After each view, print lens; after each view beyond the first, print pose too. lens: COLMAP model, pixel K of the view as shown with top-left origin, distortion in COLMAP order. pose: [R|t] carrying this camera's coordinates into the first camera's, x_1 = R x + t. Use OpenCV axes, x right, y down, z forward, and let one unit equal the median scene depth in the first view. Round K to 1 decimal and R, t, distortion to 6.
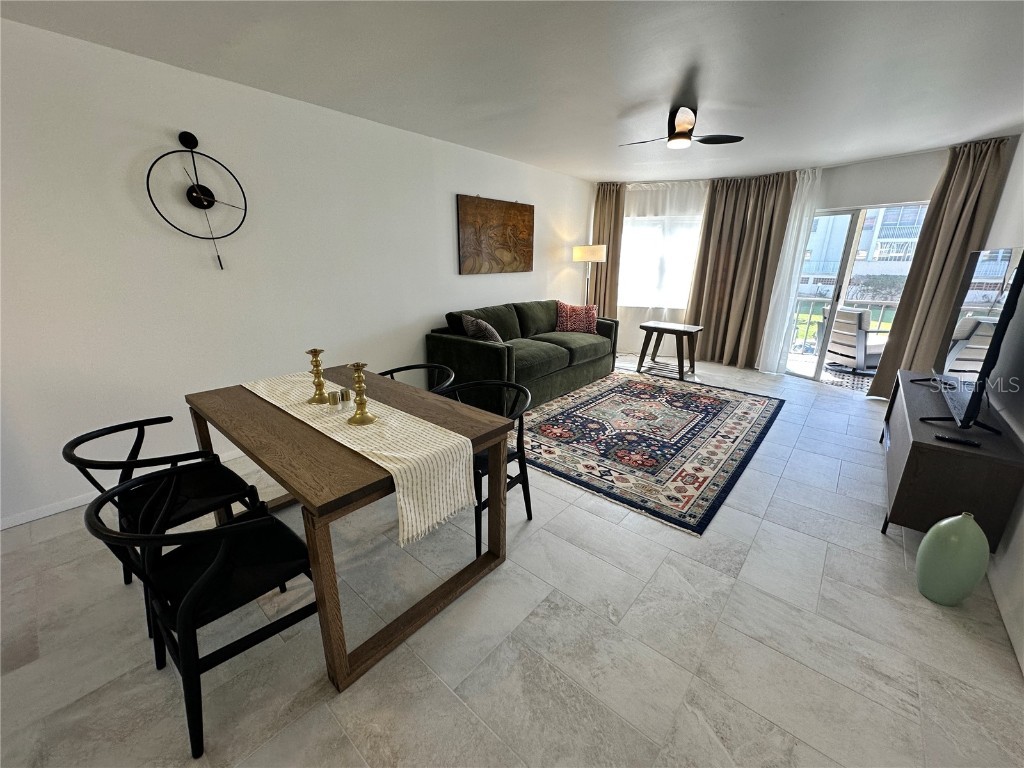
lens RADIAL K [[408.1, 0, 511.4], [0, 408.1, 383.7], [0, 0, 1]] dist [-0.003923, 0.000791]
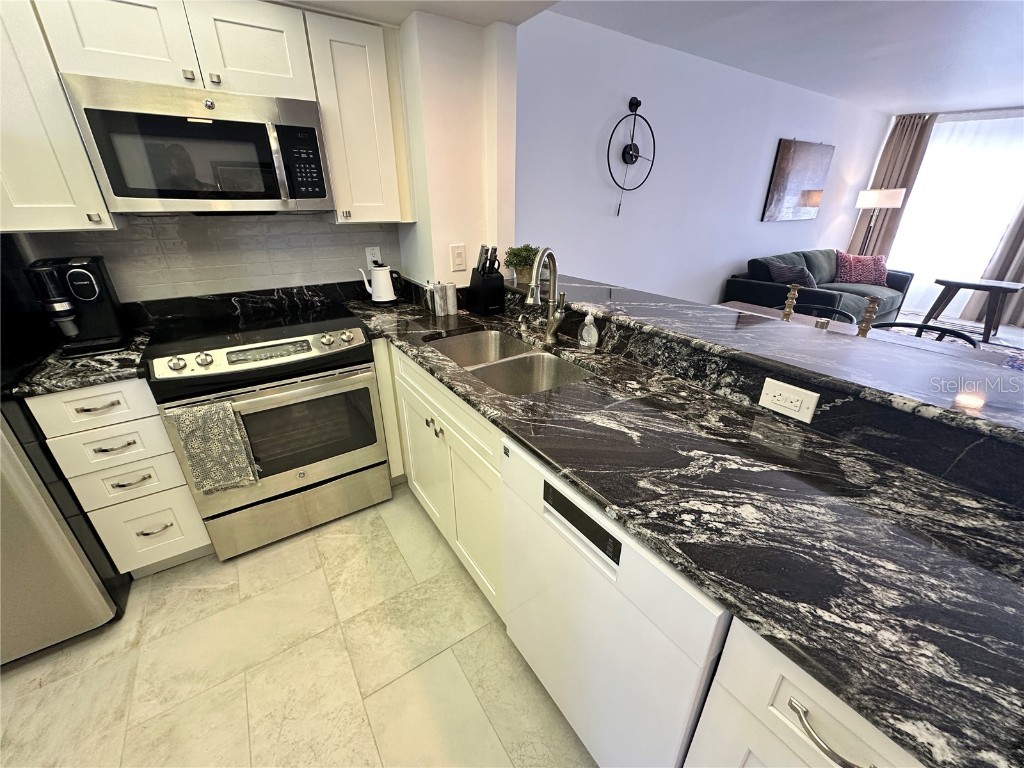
lens RADIAL K [[408.1, 0, 511.4], [0, 408.1, 383.7], [0, 0, 1]] dist [-0.003923, 0.000791]
pose [[0.962028, 0.104070, -0.252331, -0.462131], [-0.073564, 0.989110, 0.127474, 0.056412], [0.262849, -0.104071, 0.959208, -0.207295]]
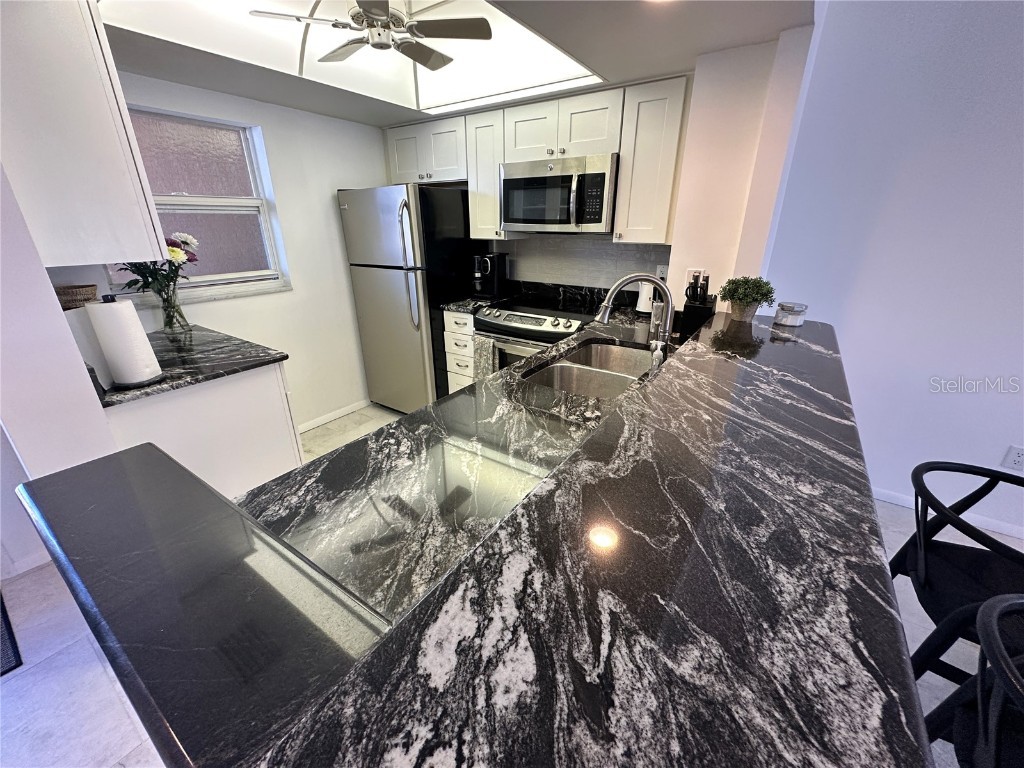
lens RADIAL K [[408.1, 0, 511.4], [0, 408.1, 383.7], [0, 0, 1]] dist [-0.003923, 0.000791]
pose [[0.106609, 0.359711, -0.926953, -0.176399], [-0.292520, 0.902355, 0.316523, -0.010910], [0.950298, 0.237409, 0.201422, -0.002549]]
